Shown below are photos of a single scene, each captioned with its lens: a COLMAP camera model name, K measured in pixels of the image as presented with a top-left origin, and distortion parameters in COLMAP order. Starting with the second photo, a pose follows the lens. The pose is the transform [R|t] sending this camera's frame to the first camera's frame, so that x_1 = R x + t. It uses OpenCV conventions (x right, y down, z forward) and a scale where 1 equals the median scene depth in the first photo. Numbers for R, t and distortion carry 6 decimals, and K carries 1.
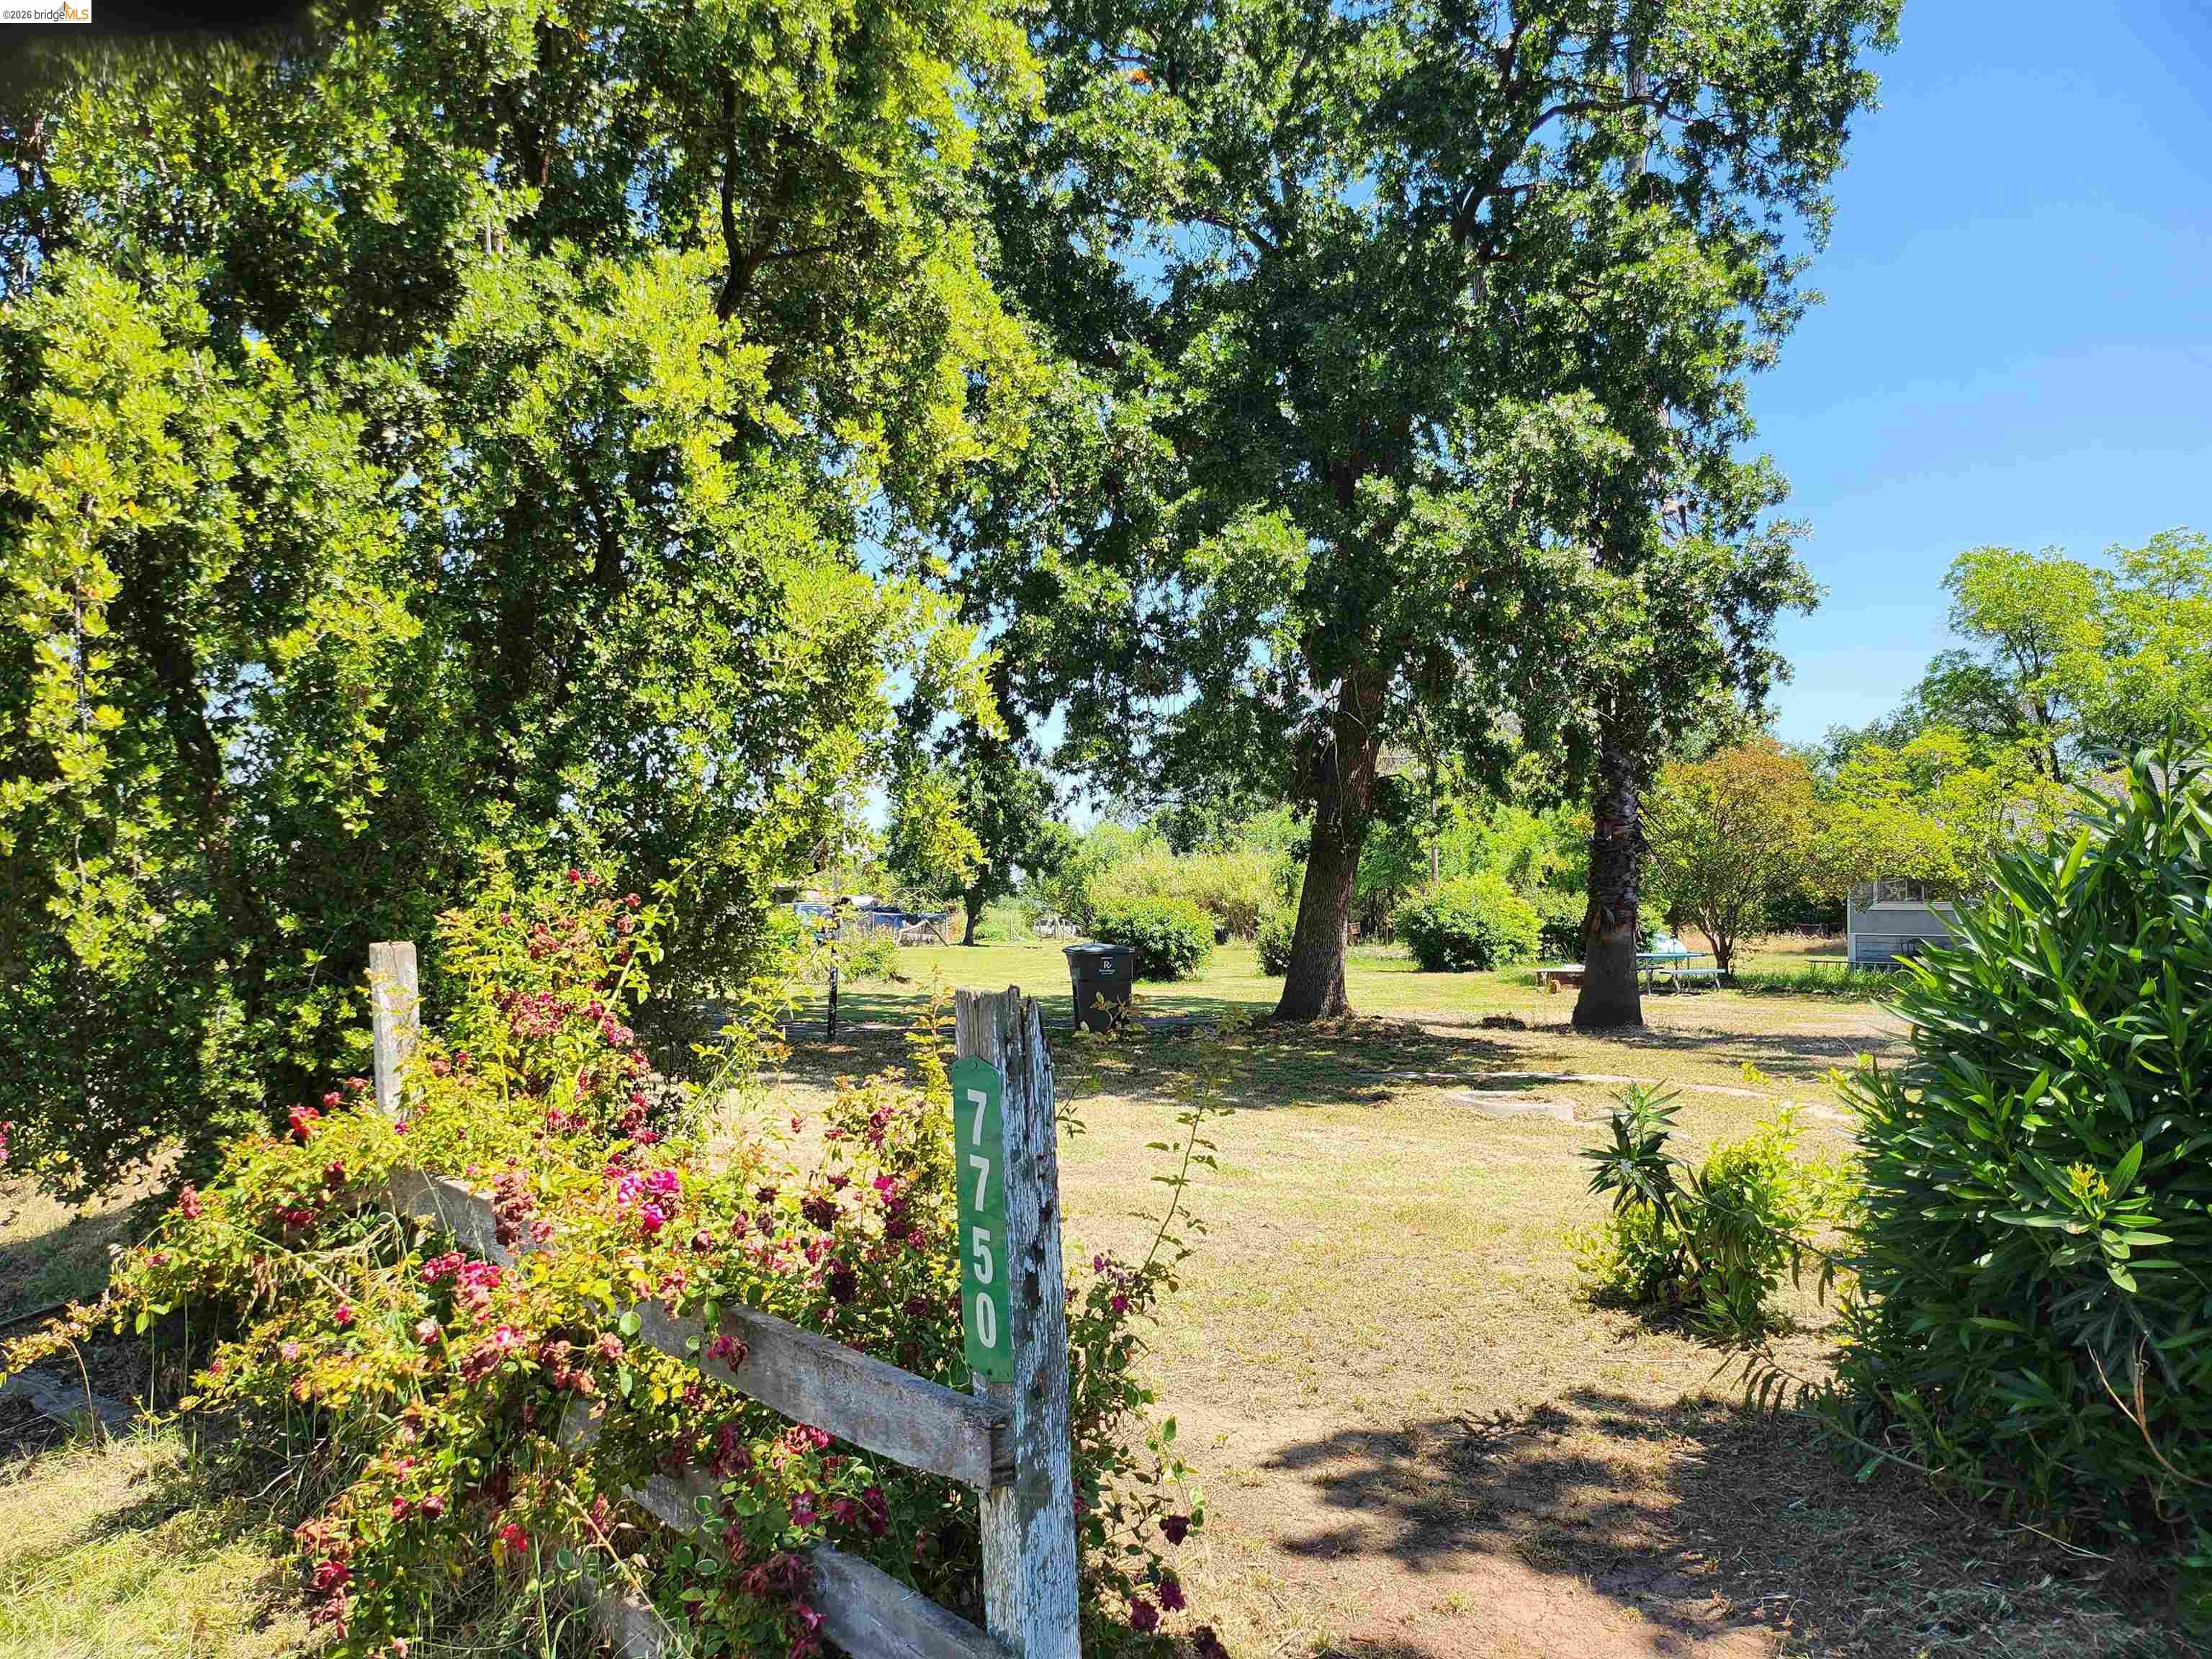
lens RADIAL K [[1555.3, 0, 1106.0], [0, 1555.3, 829.5], [0, 0, 1]] dist [0.047593, 0.000062]
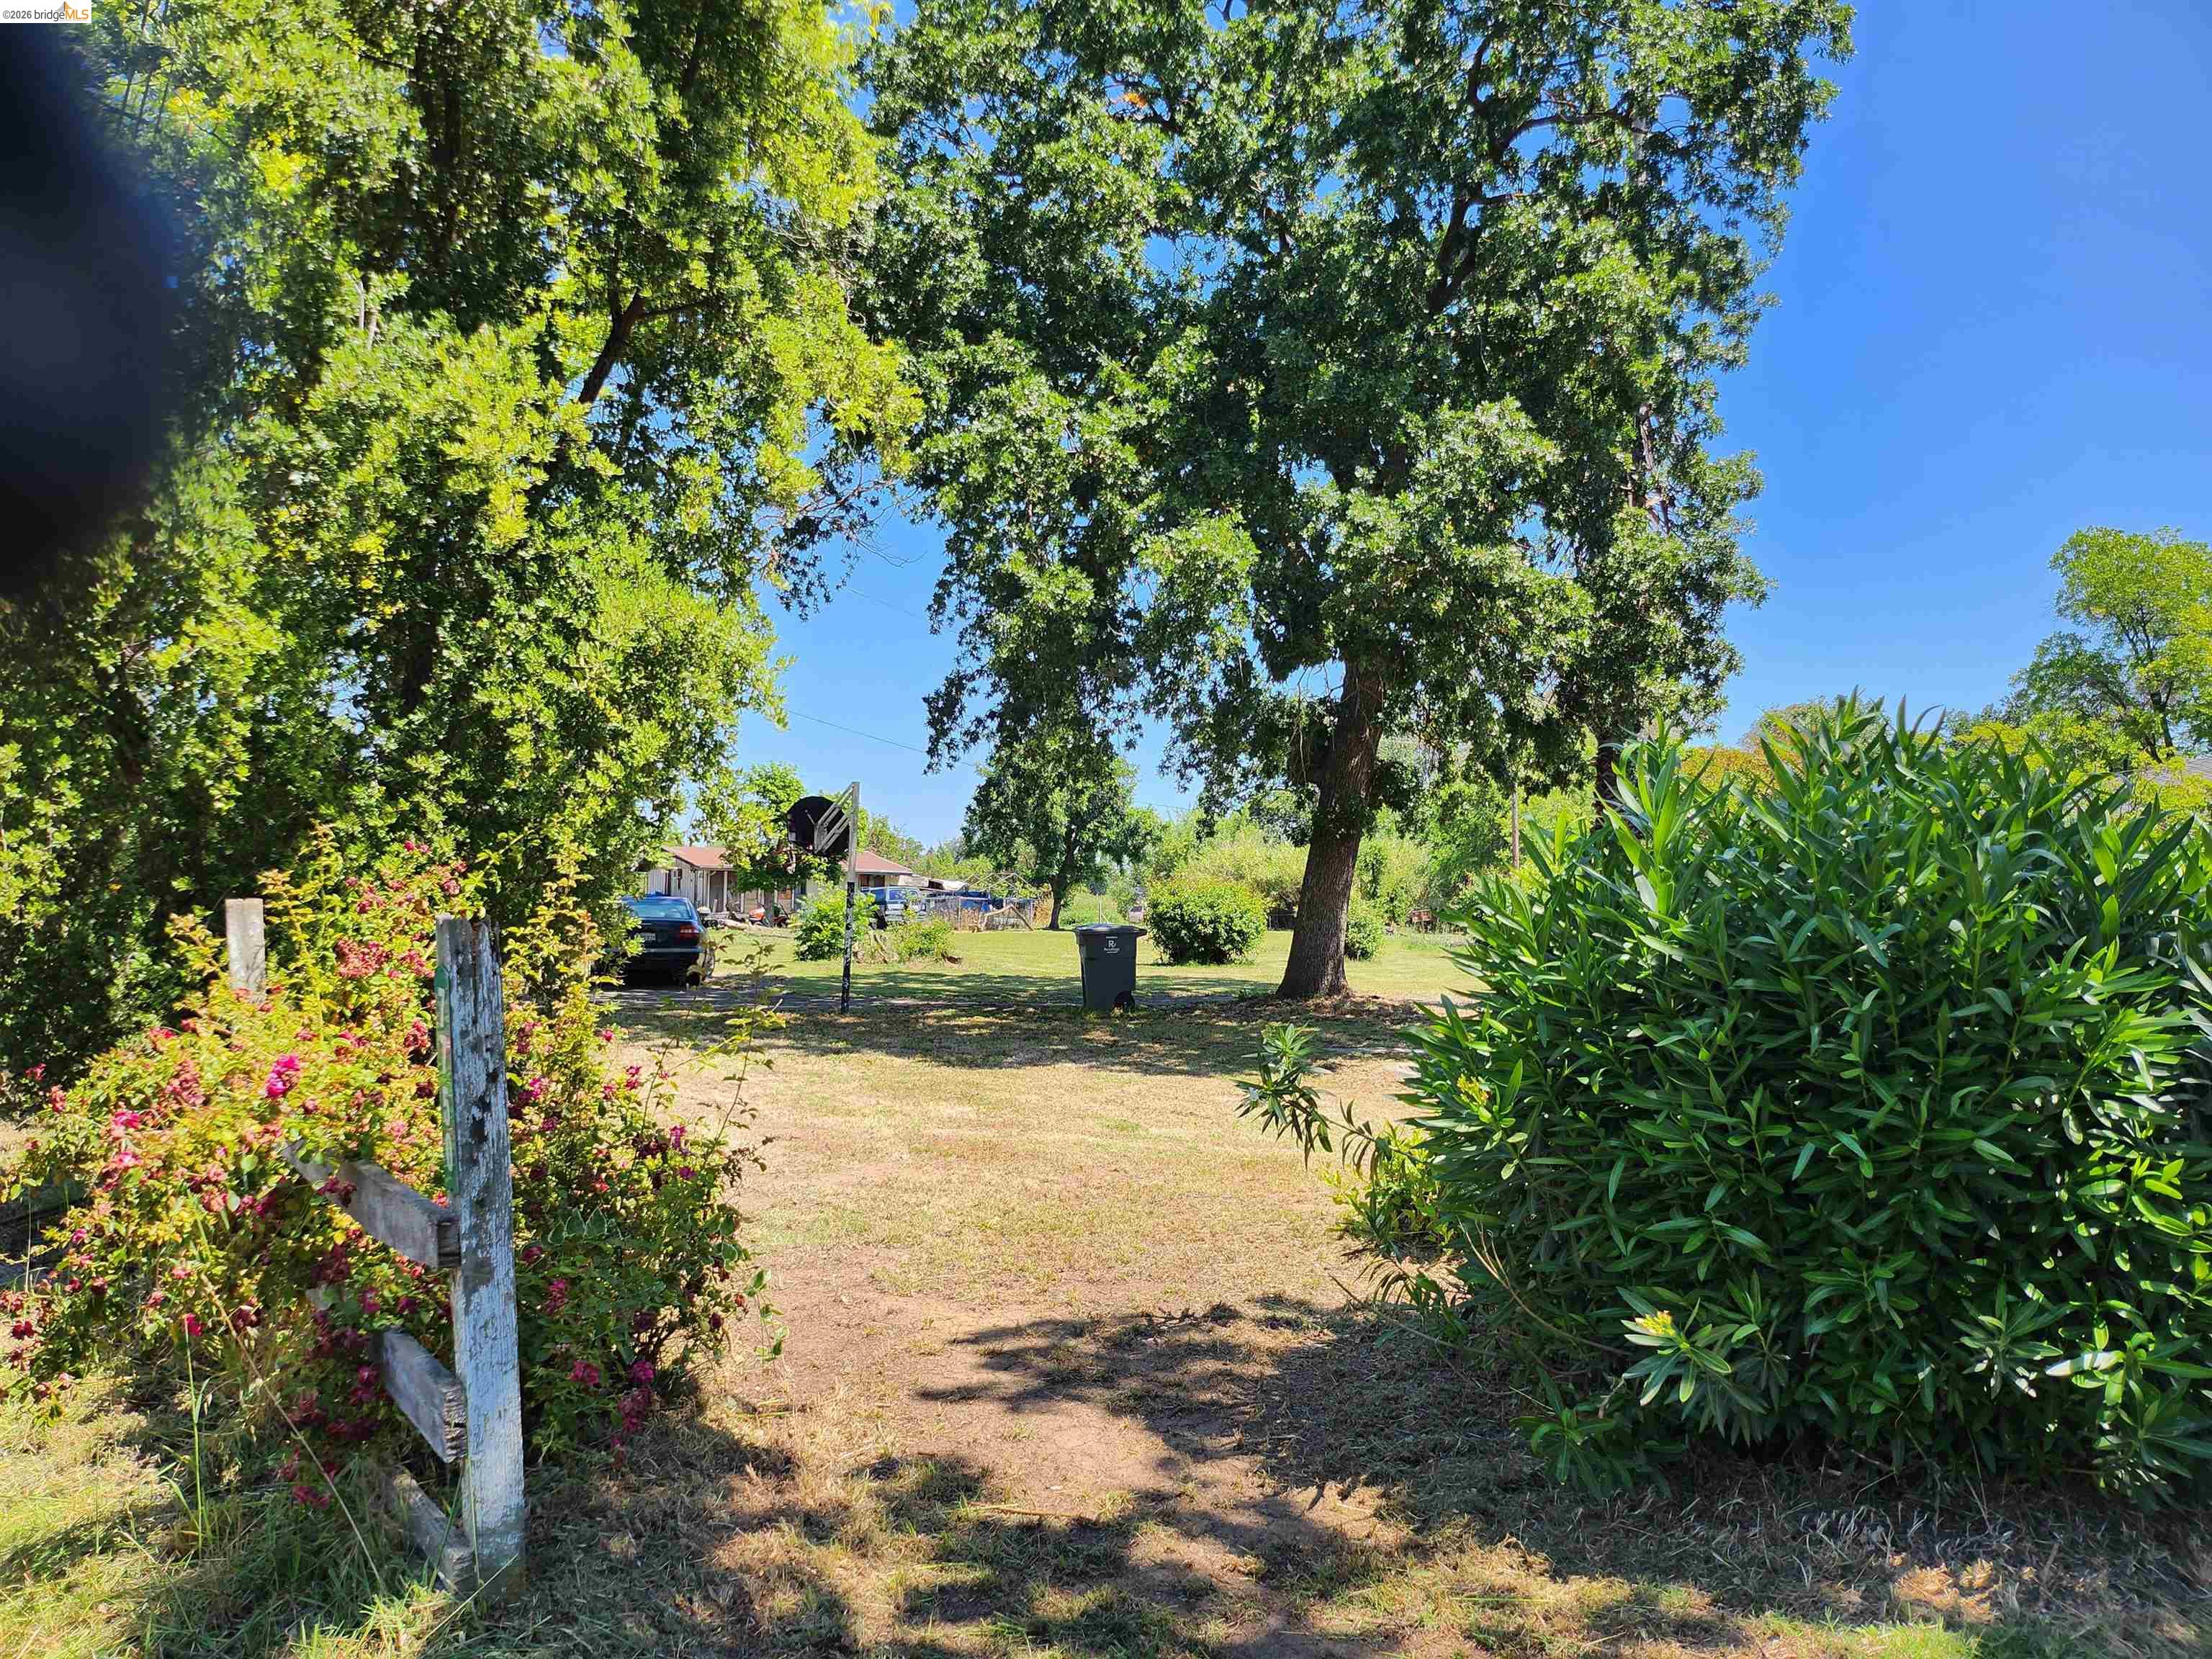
lens RADIAL K [[1549.1, 0, 1105.0], [0, 1549.1, 806.6], [0, 0, 1]] dist [0.046276, -0.004063]
pose [[0.997532, 0.002255, -0.070176, 0.096208], [-0.002713, 0.999976, -0.006431, 0.001810], [0.070160, 0.006605, 0.997514, -0.057112]]
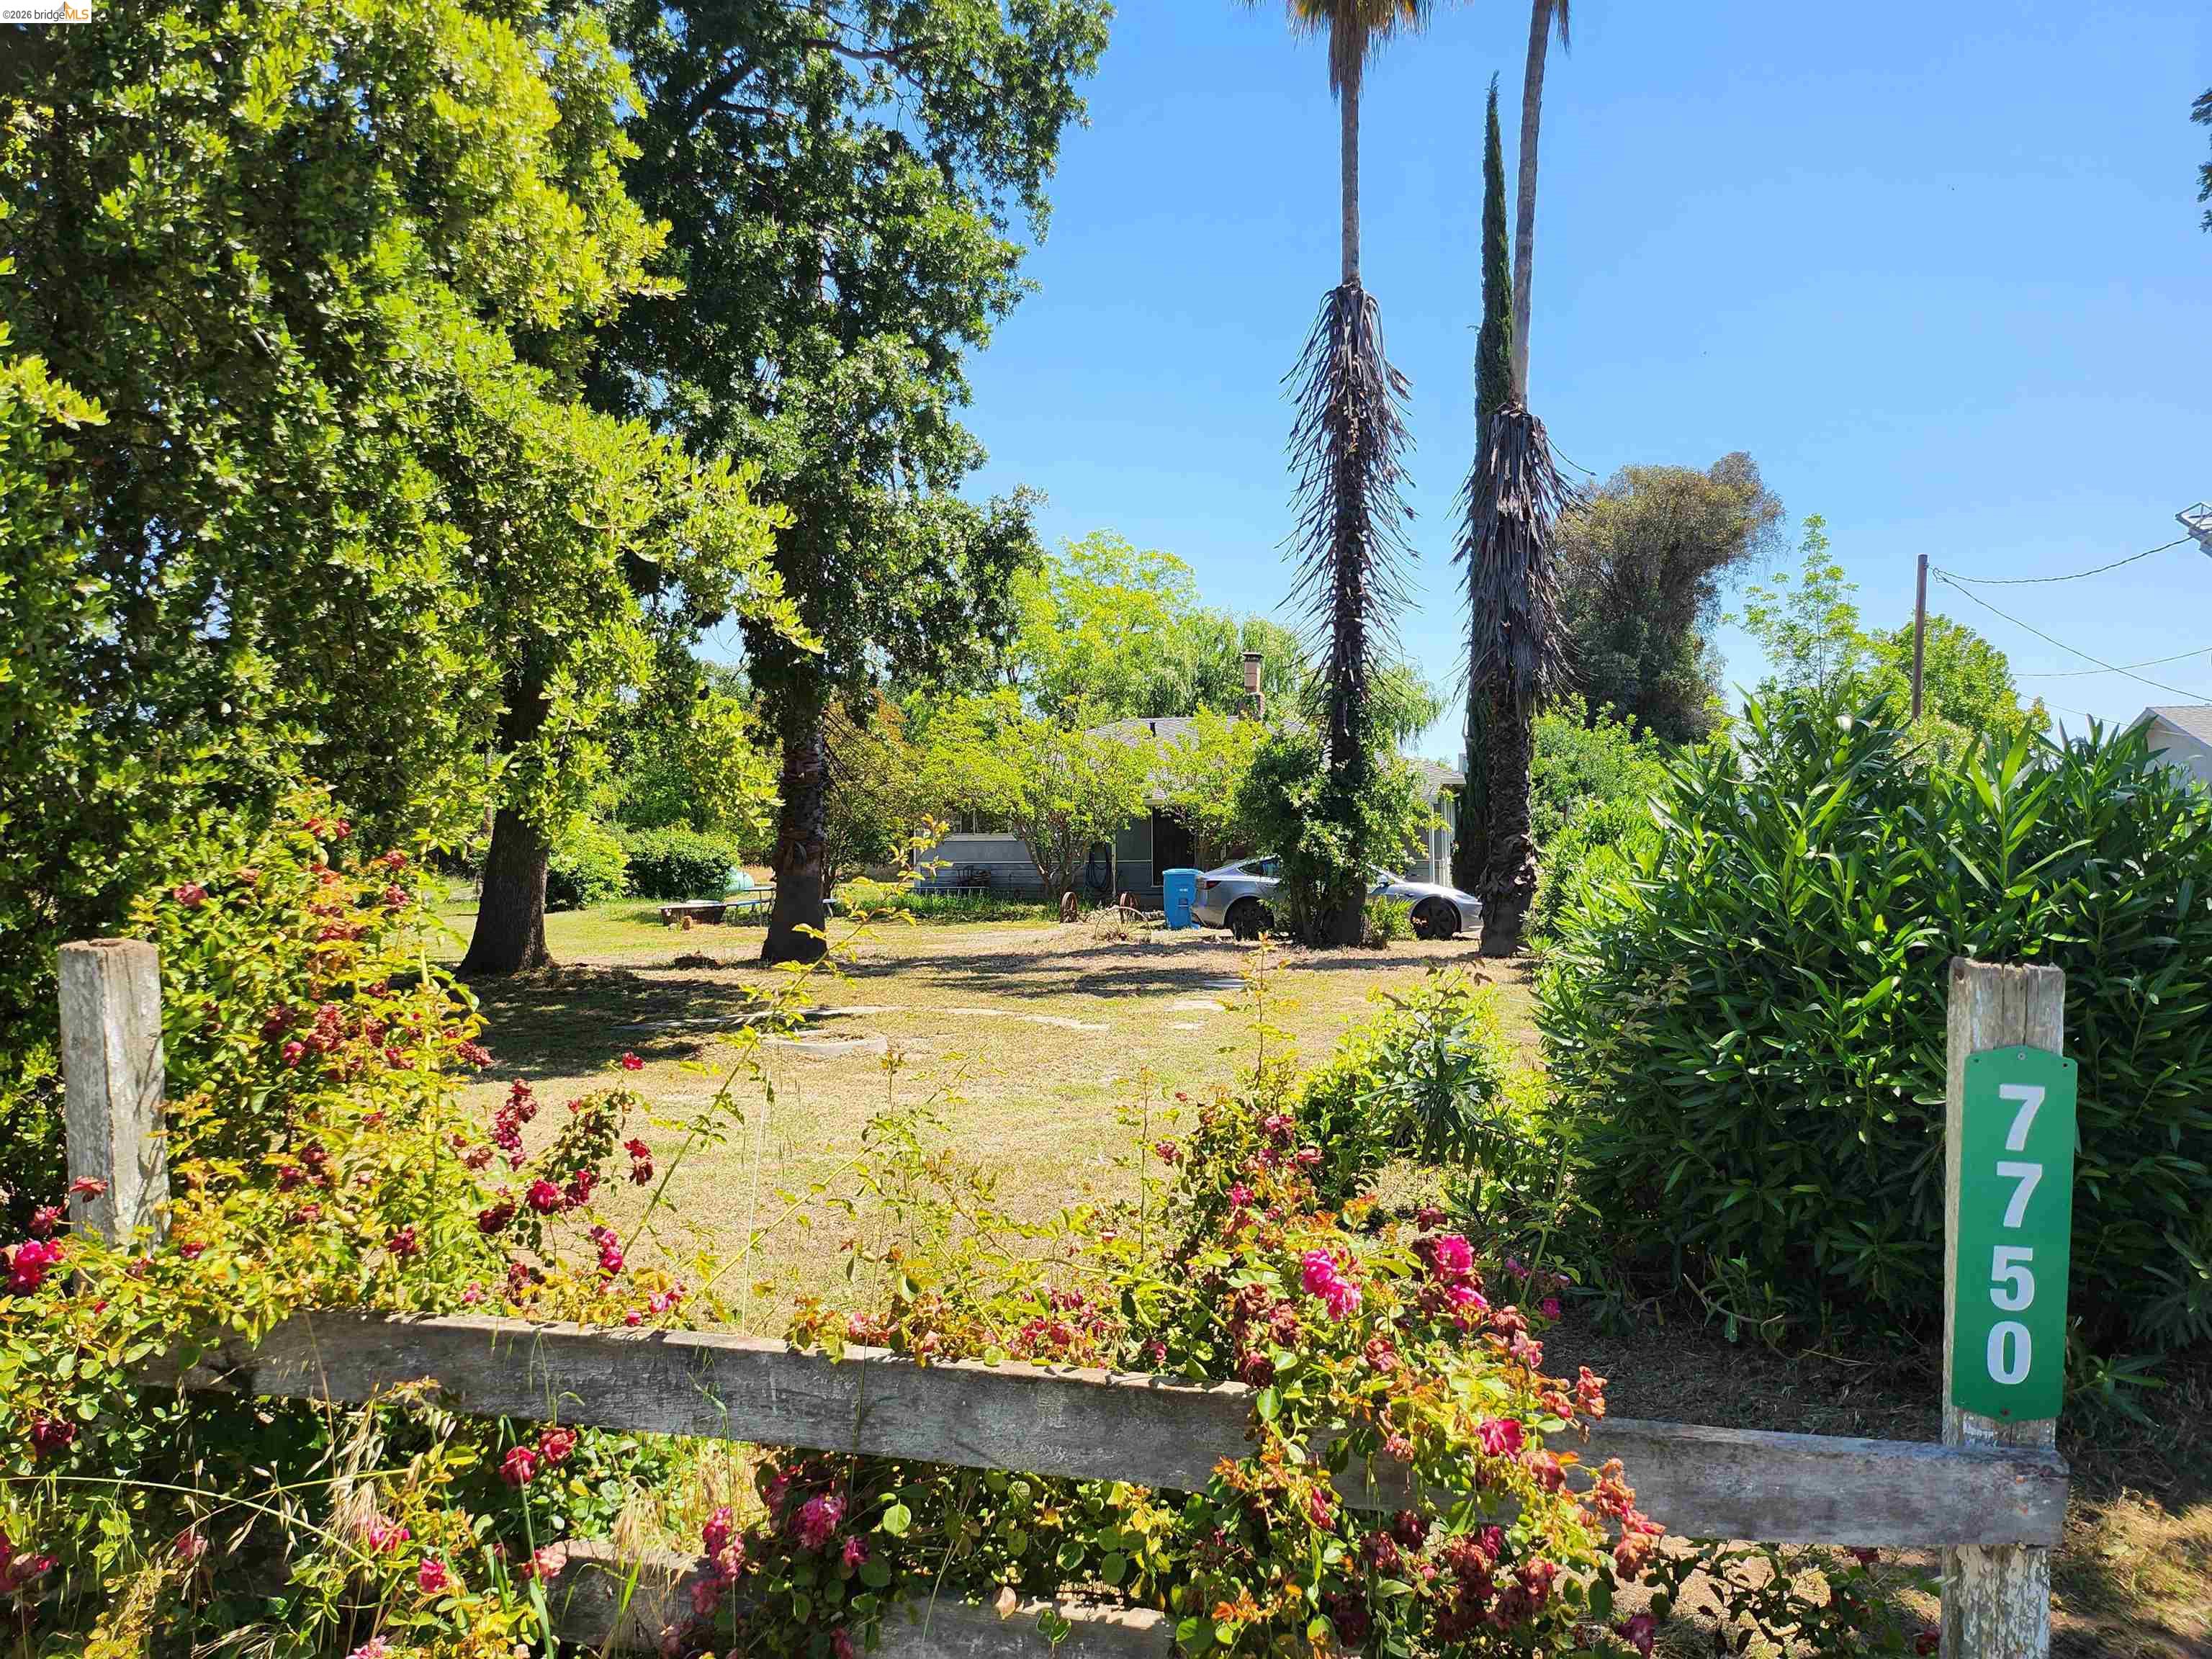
lens RADIAL K [[1541.2, 0, 1106.0], [0, 1541.2, 829.5], [0, 0, 1]] dist [0.013785, -0.001031]
pose [[0.809359, -0.008323, 0.587255, -0.157446], [-0.016267, 0.999198, 0.036581, 0.000678], [-0.587089, -0.039160, 0.808575, 0.095498]]
